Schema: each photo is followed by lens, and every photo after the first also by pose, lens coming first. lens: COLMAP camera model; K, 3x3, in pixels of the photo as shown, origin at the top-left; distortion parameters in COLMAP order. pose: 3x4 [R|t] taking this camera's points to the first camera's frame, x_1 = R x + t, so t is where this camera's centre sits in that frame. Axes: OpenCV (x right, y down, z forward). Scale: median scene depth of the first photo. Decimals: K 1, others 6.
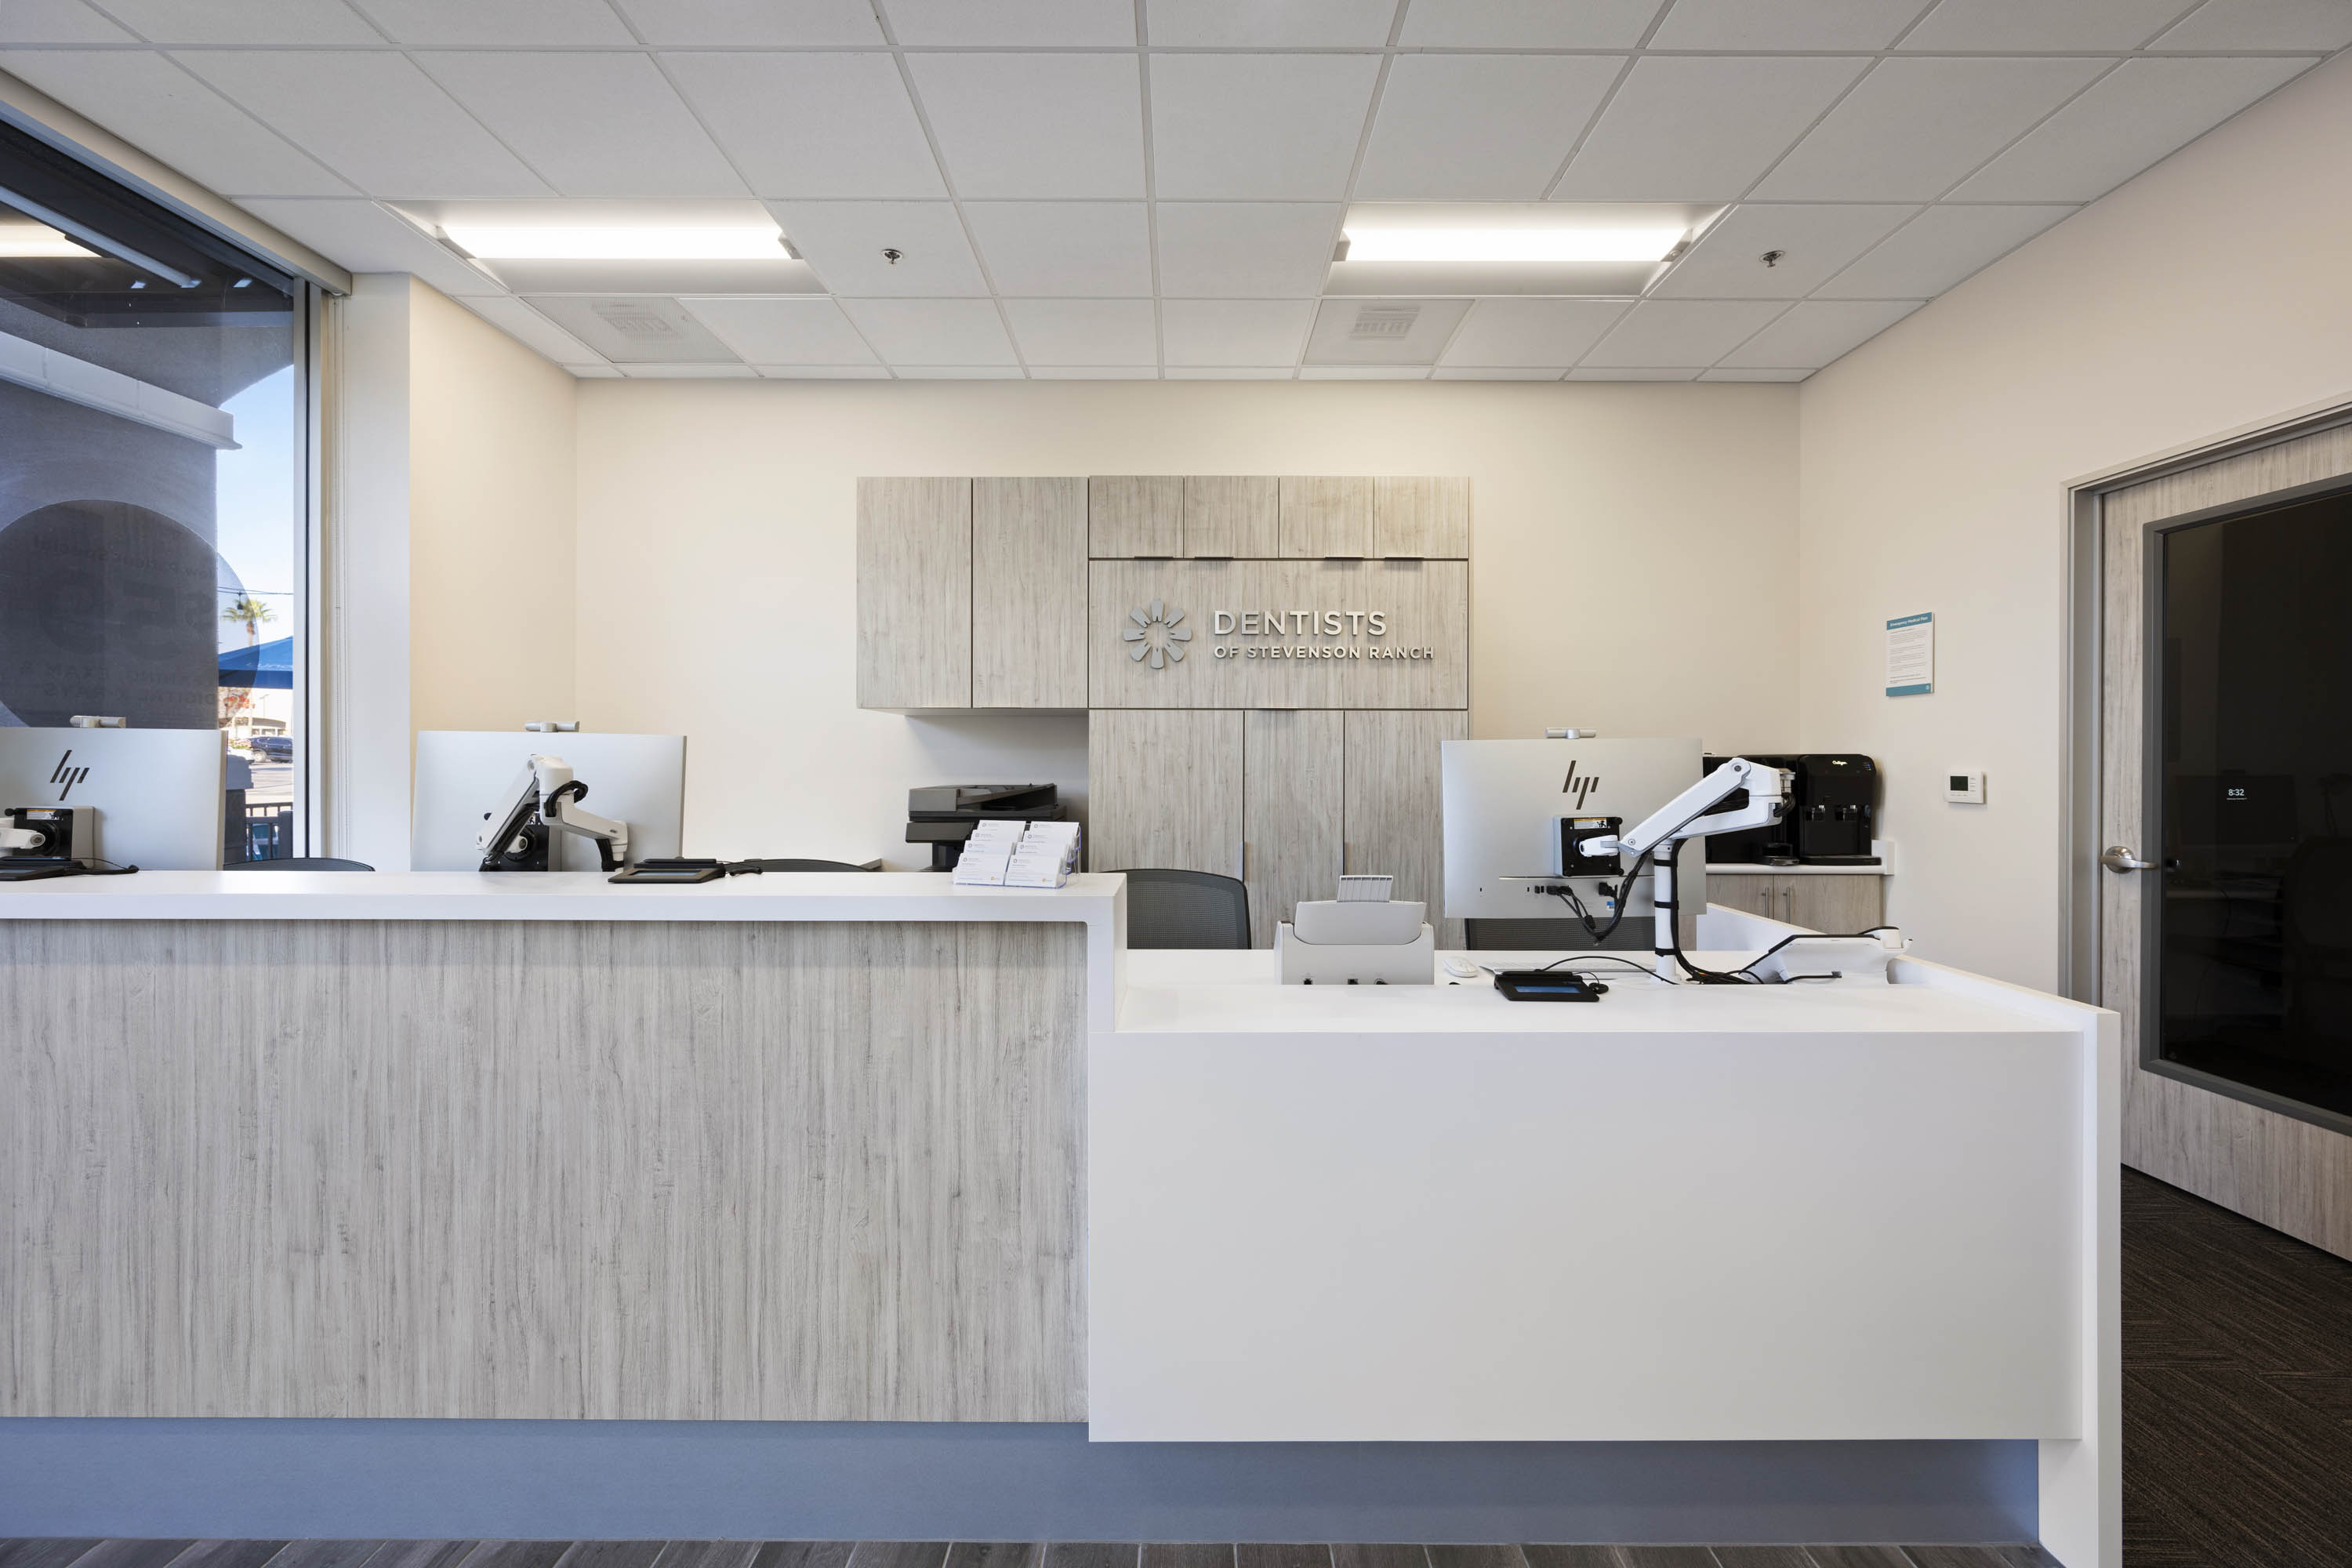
lens RADIAL K [[920.1, 0, 1180.0], [0, 920.1, 775.5], [0, 0, 1]] dist [-0.000893, 0.000514]
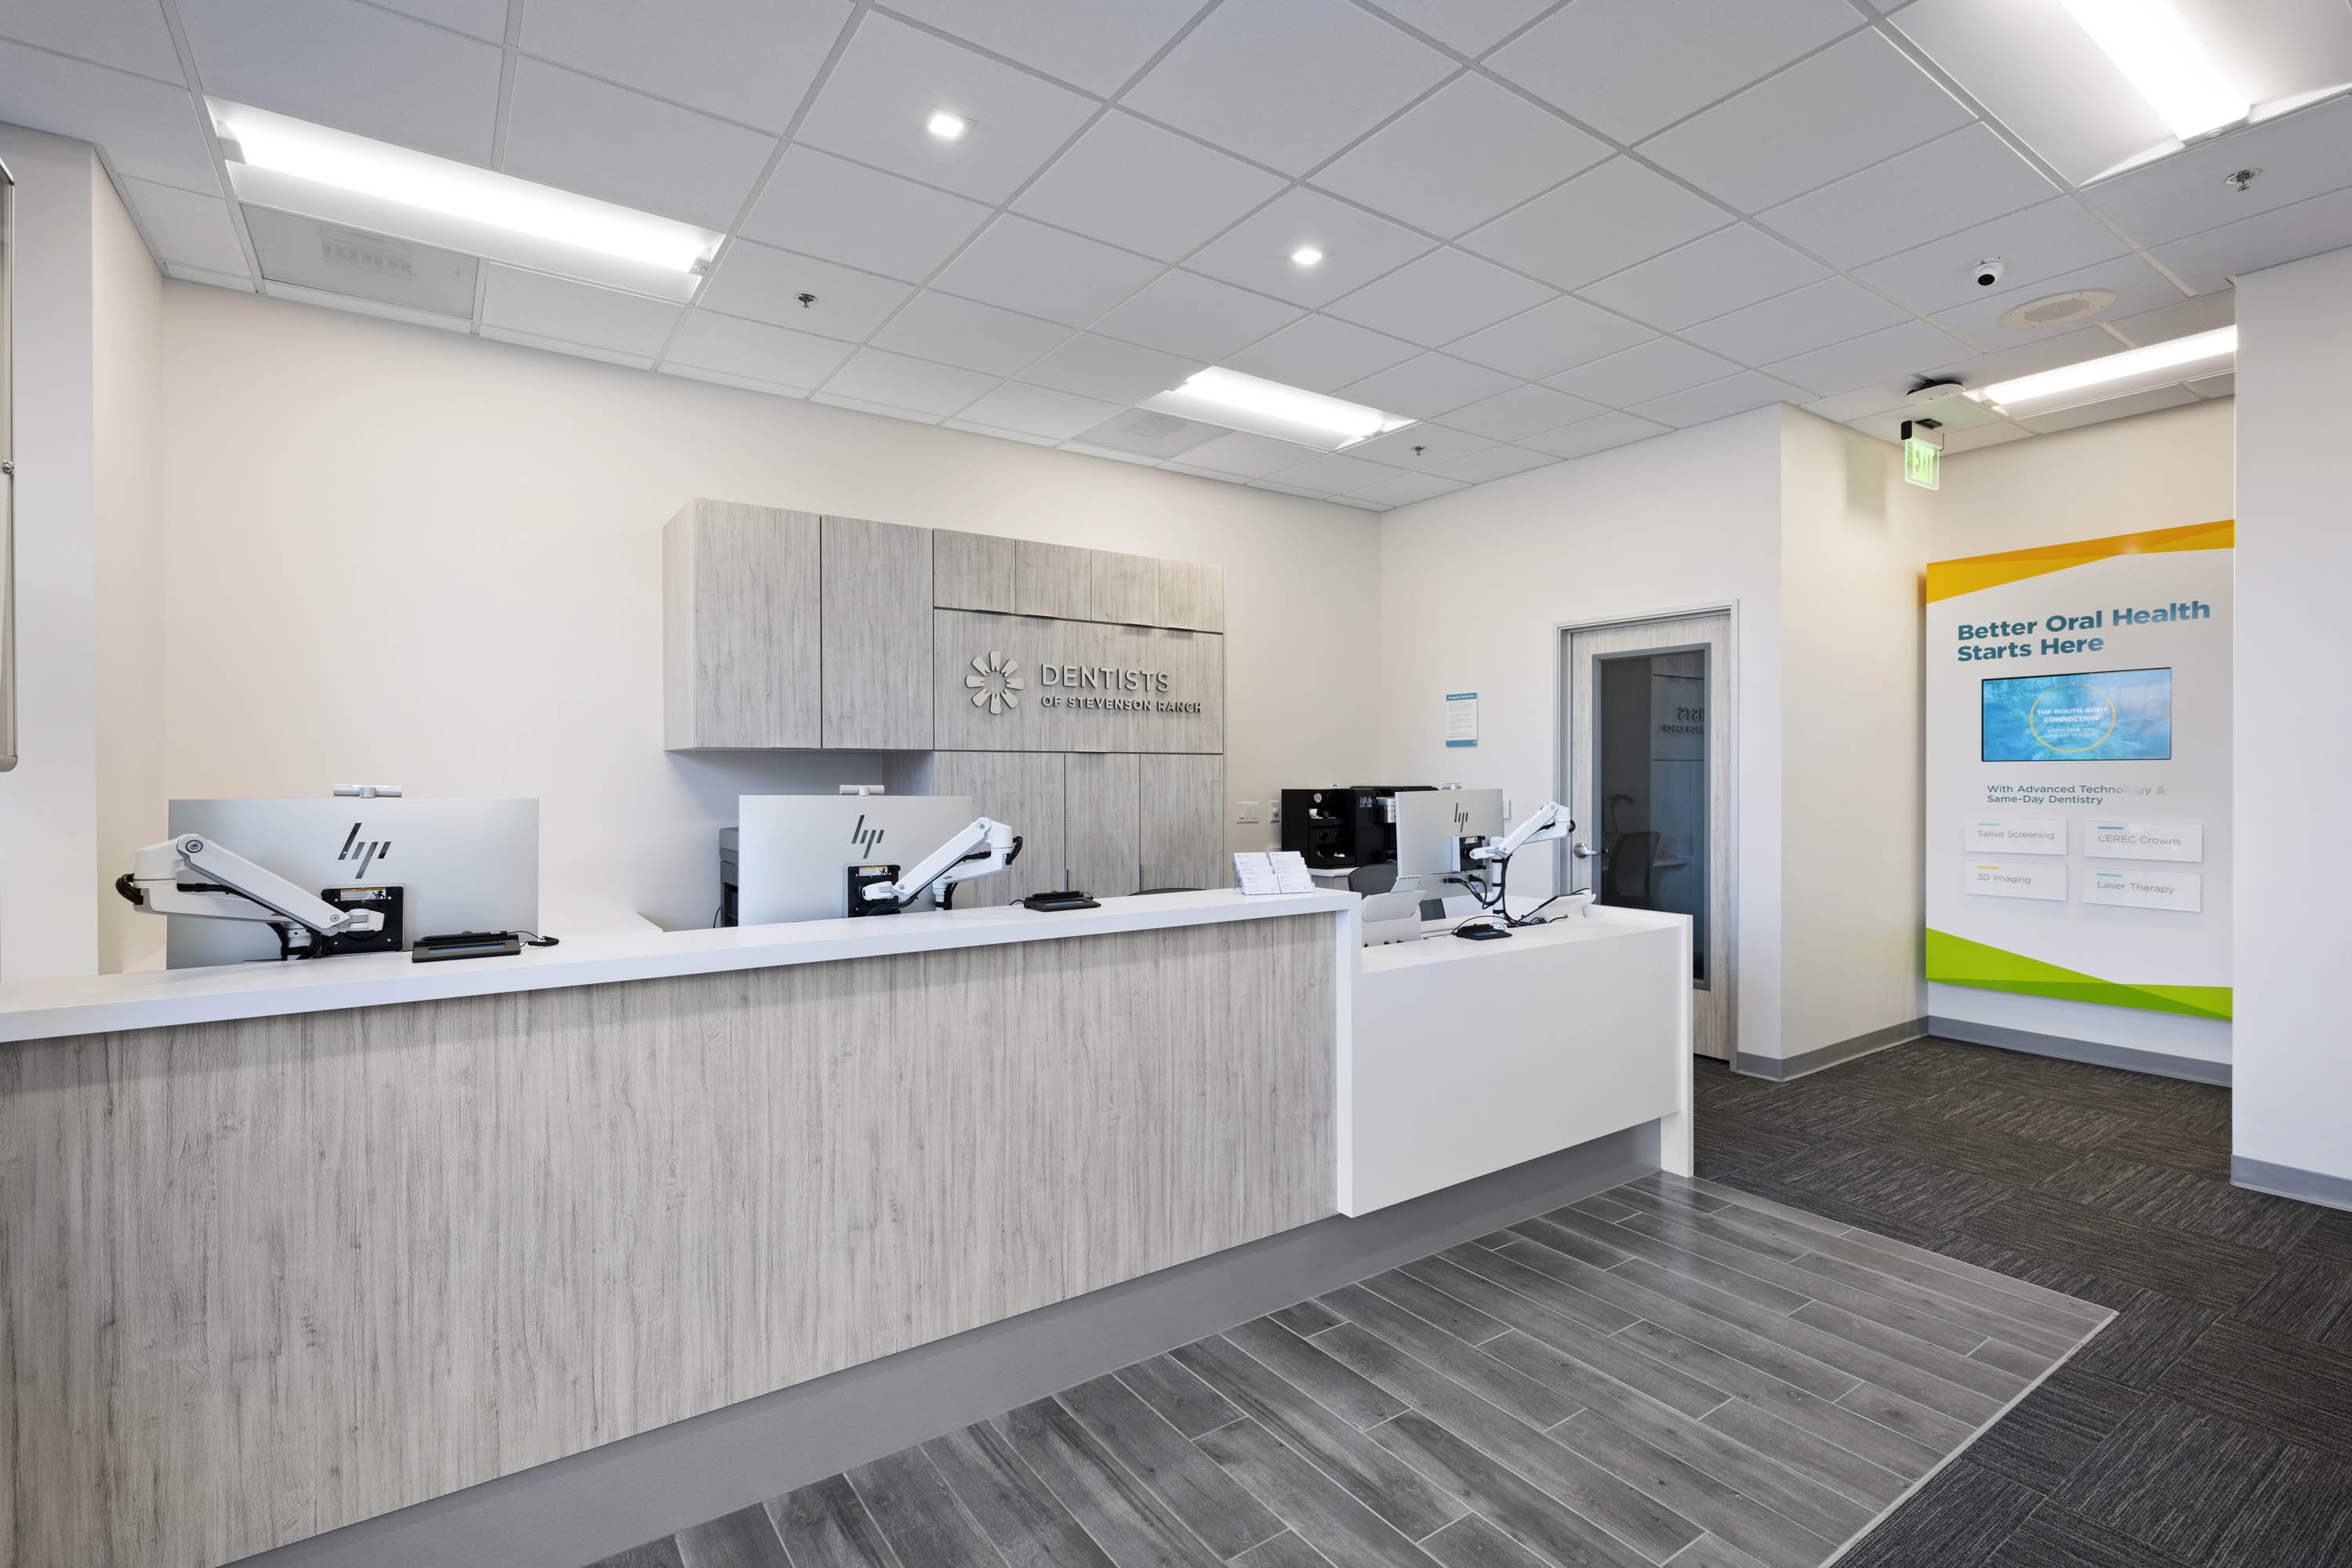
lens RADIAL K [[1094.2, 0, 1183.7], [0, 1094.2, 796.7], [0, 0, 1]] dist [0.000516, -0.000236]
pose [[0.817296, -0.015486, 0.576011, -1.432604], [0.013321, 0.999879, 0.007980, -0.064107], [-0.576065, 0.001151, 0.817403, -0.441944]]
